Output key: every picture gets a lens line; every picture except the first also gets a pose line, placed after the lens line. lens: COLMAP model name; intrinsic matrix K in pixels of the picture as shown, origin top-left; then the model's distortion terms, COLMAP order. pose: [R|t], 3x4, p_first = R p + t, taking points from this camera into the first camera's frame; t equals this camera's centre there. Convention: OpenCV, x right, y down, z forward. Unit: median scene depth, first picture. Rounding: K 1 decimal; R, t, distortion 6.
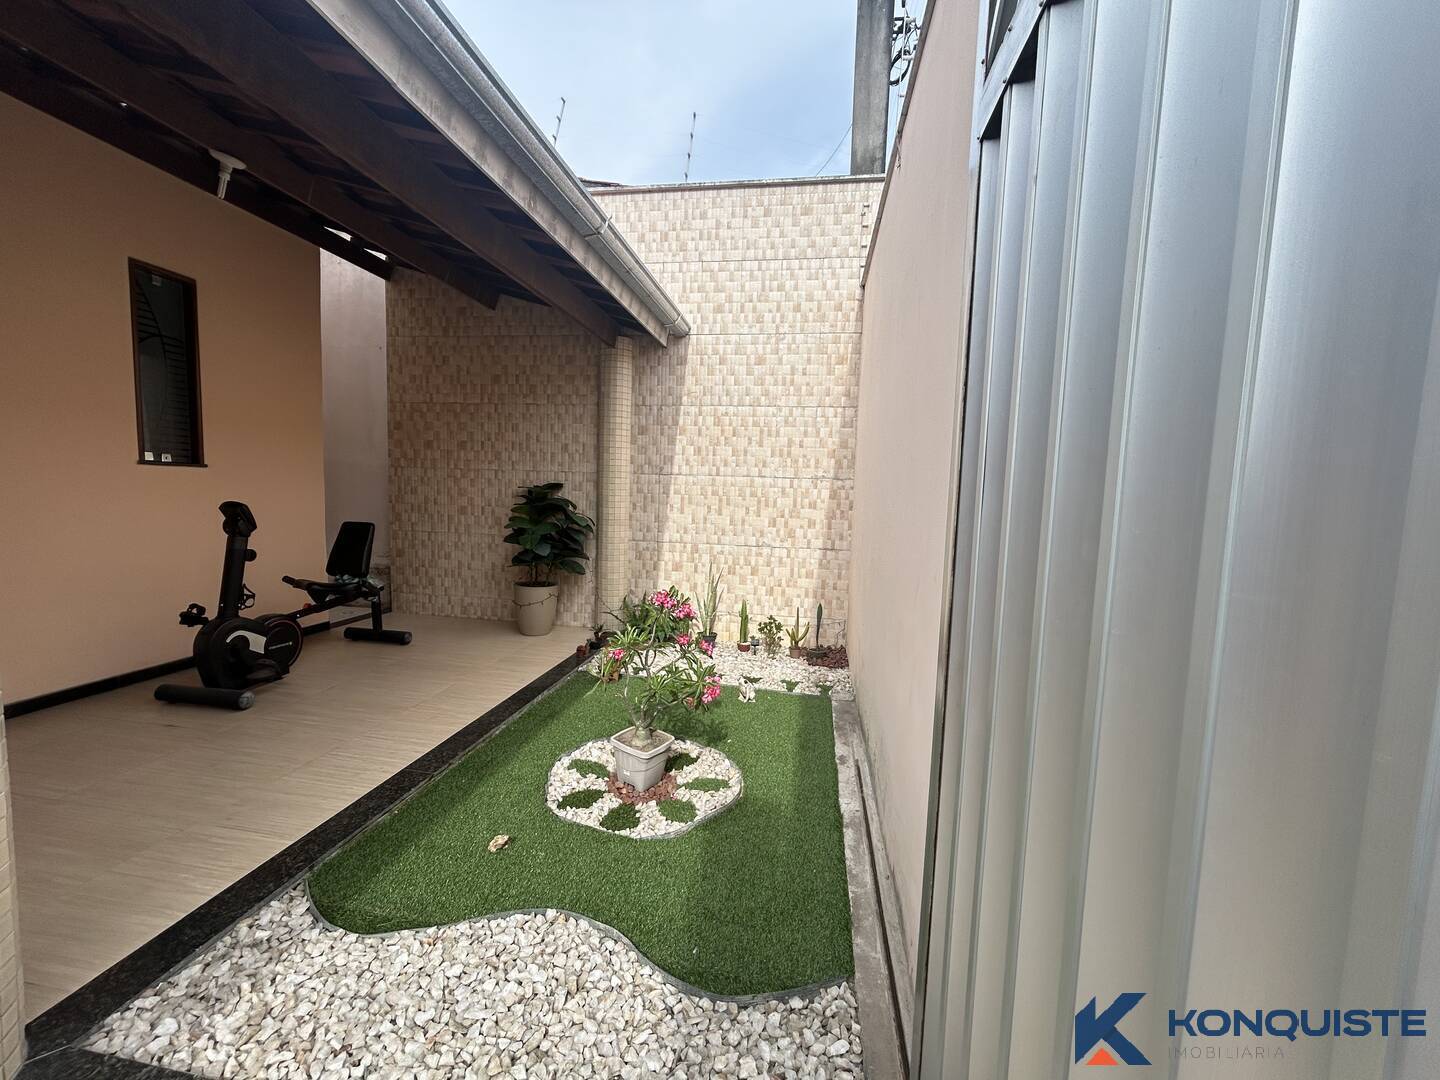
lens RADIAL K [[586.4, 0, 717.8], [0, 586.4, 541.3], [0, 0, 1]] dist [0.003459, 0.001993]
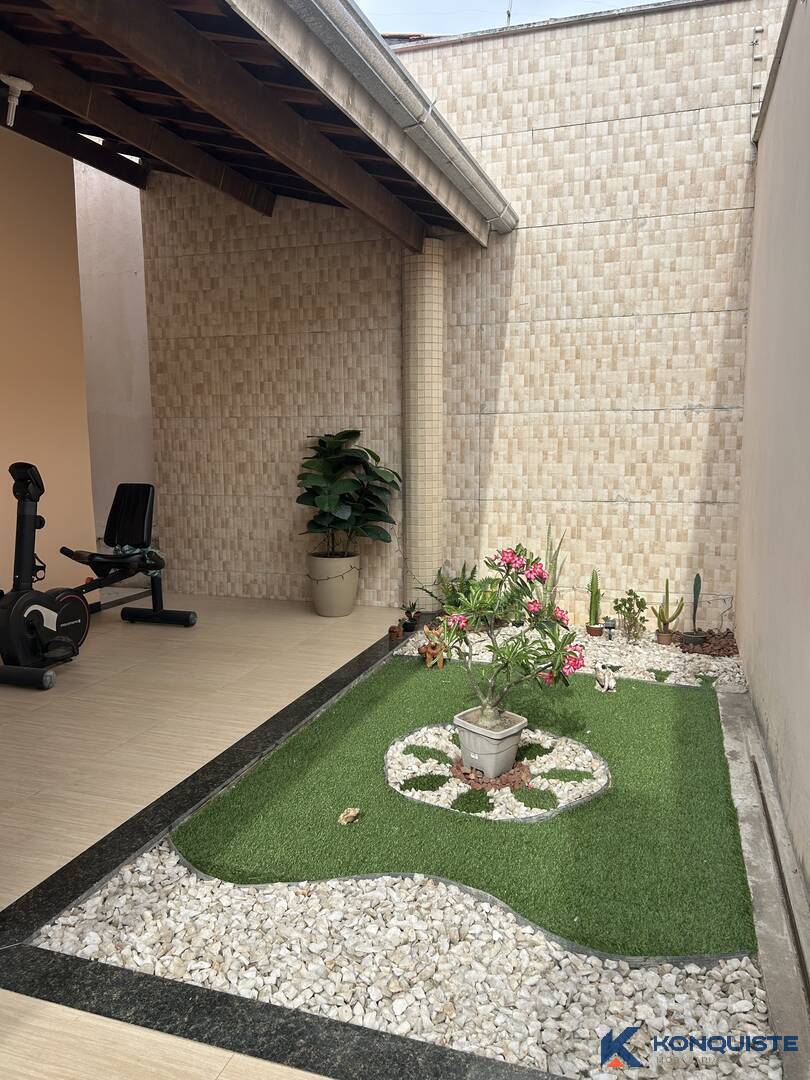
lens RADIAL K [[822.3, 0, 401.5], [0, 822.3, 544.9], [0, 0, 1]] dist [0.052070, -0.047938]
pose [[0.987333, -0.018622, -0.157565, -0.041132], [0.025380, 0.998837, 0.040989, 0.017365], [0.156619, -0.044469, 0.986658, -0.141408]]
